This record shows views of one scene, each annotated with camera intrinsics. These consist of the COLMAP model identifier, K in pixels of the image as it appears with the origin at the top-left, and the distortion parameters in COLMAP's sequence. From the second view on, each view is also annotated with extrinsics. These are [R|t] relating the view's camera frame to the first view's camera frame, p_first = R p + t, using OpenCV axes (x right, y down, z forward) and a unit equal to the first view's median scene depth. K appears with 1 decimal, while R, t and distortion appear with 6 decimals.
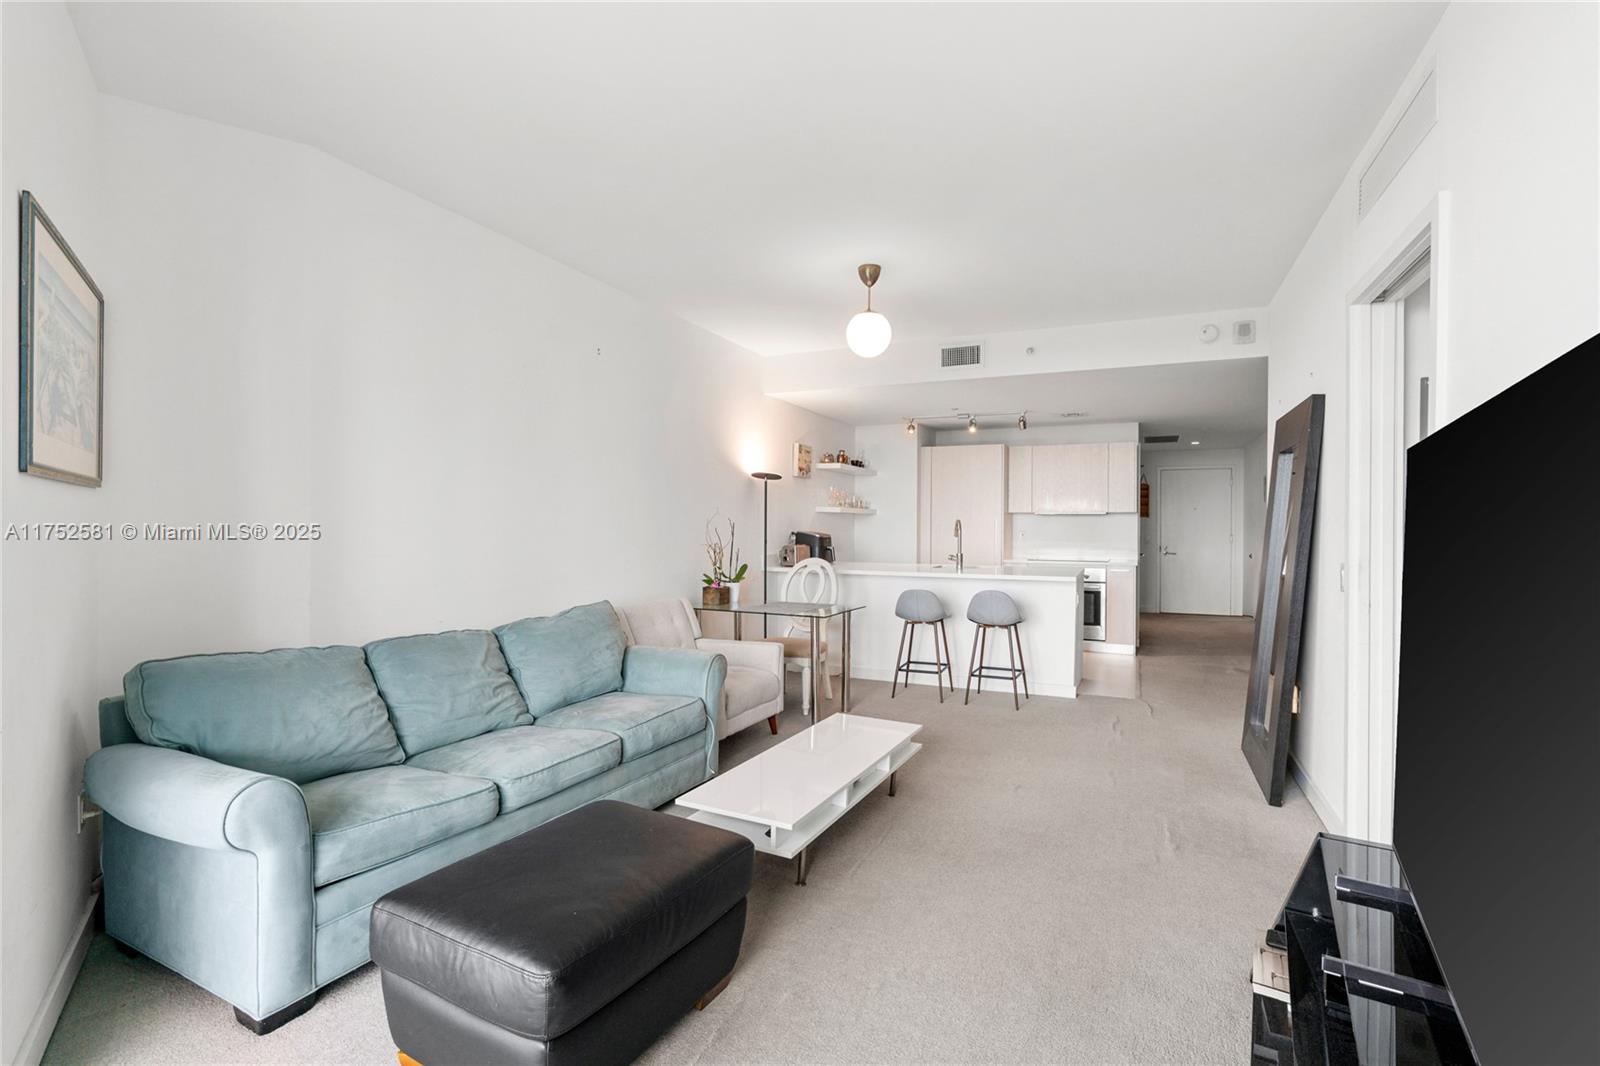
lens RADIAL K [[750.7, 0, 793.7], [0, 750.7, 527.6], [0, 0, 1]] dist [-0.003217, -0.000290]
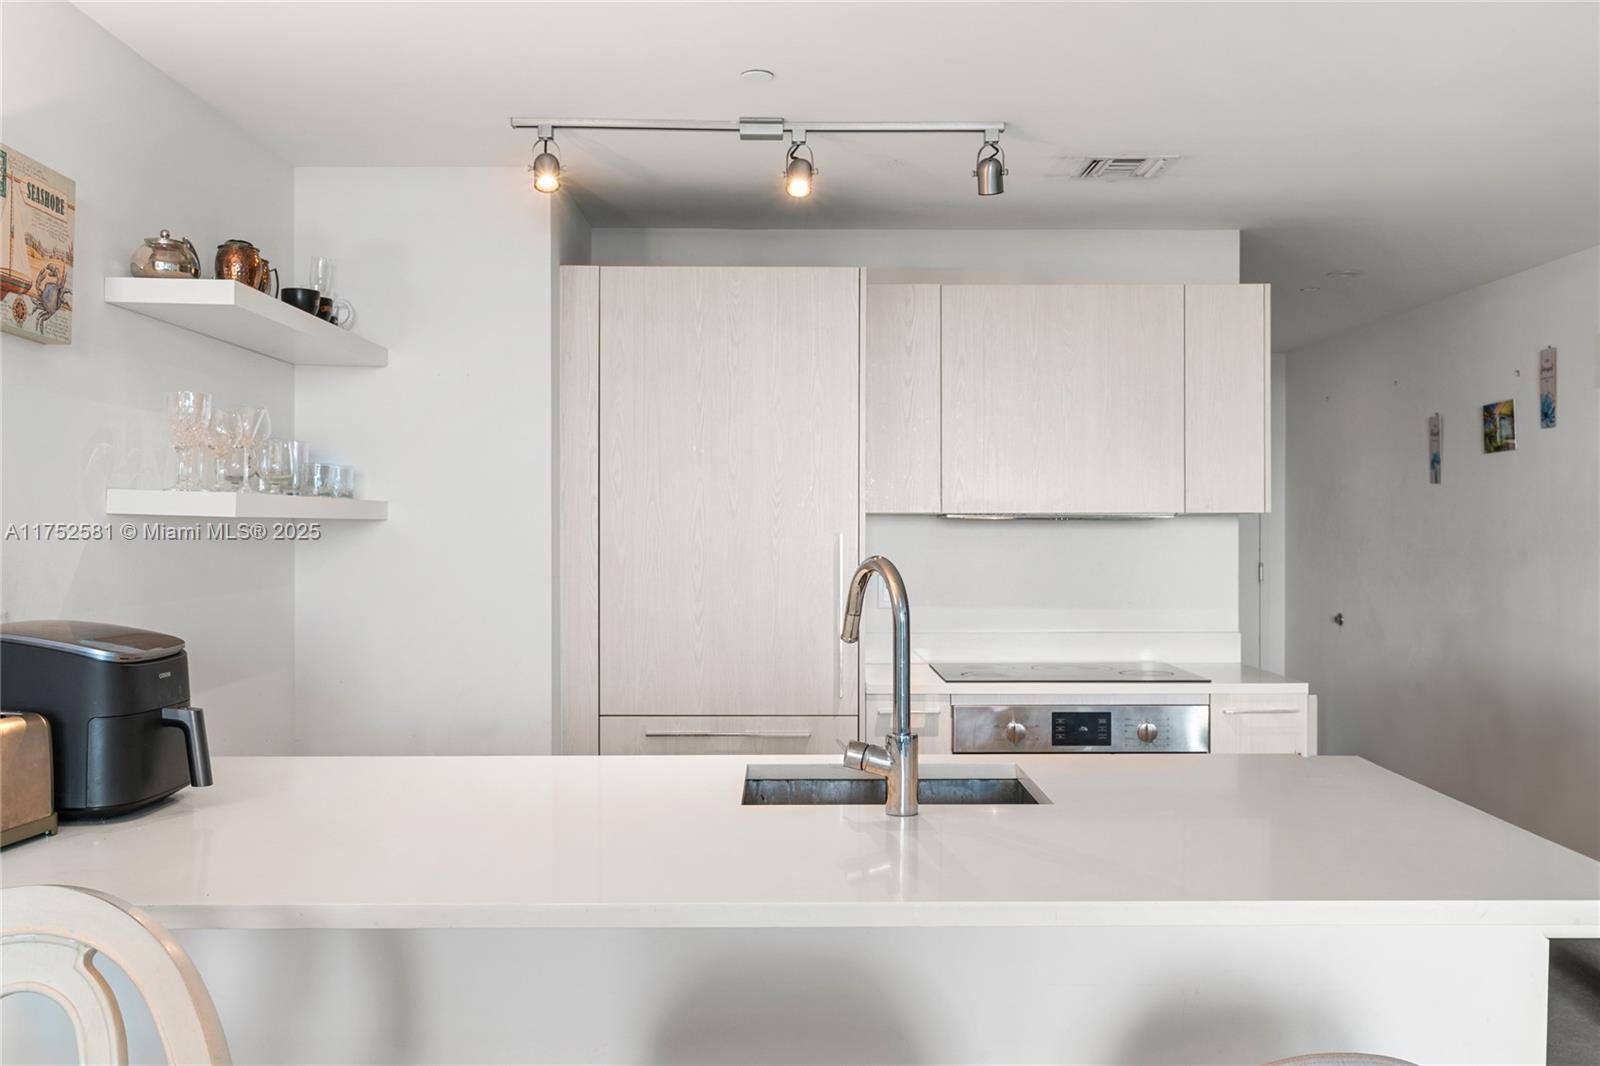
lens RADIAL K [[1423.4, 0, 800.0], [0, 1423.4, 533.0], [0, 0, 1]] dist [-0.004266, -0.001021]
pose [[0.900103, -0.008122, 0.435602, 0.030425], [0.007662, 0.999967, 0.002812, -0.015317], [-0.435611, 0.000807, 0.900135, 0.560633]]
